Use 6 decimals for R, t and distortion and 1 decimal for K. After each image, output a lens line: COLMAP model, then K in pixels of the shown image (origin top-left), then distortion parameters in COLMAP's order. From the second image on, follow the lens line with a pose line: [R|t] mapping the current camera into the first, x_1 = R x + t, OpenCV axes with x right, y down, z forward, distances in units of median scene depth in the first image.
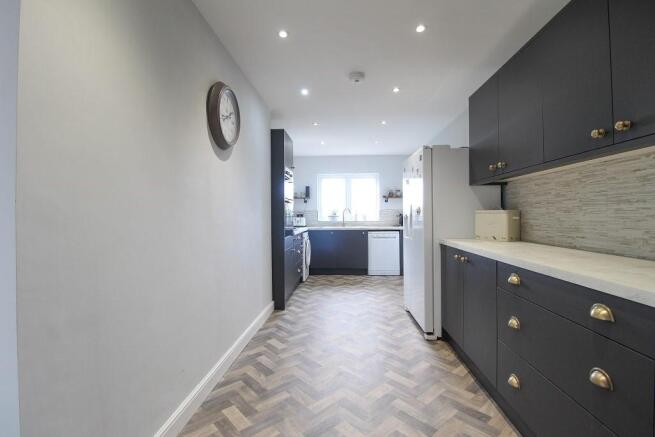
lens RADIAL K [[301.0, 0, 327.6], [0, 301.0, 214.5], [0, 0, 1]] dist [-0.012873, -0.004590]
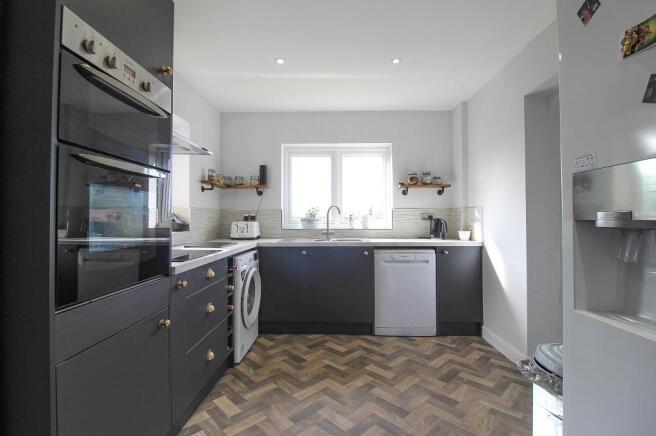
lens RADIAL K [[301.5, 0, 326.4], [0, 301.5, 216.6], [0, 0, 1]] dist [-0.012873, -0.004590]
pose [[0.999601, 0.002617, 0.028111, 0.035479], [-0.002526, 0.999991, -0.003282, 0.001776], [-0.028120, 0.003210, 0.999599, 0.454791]]
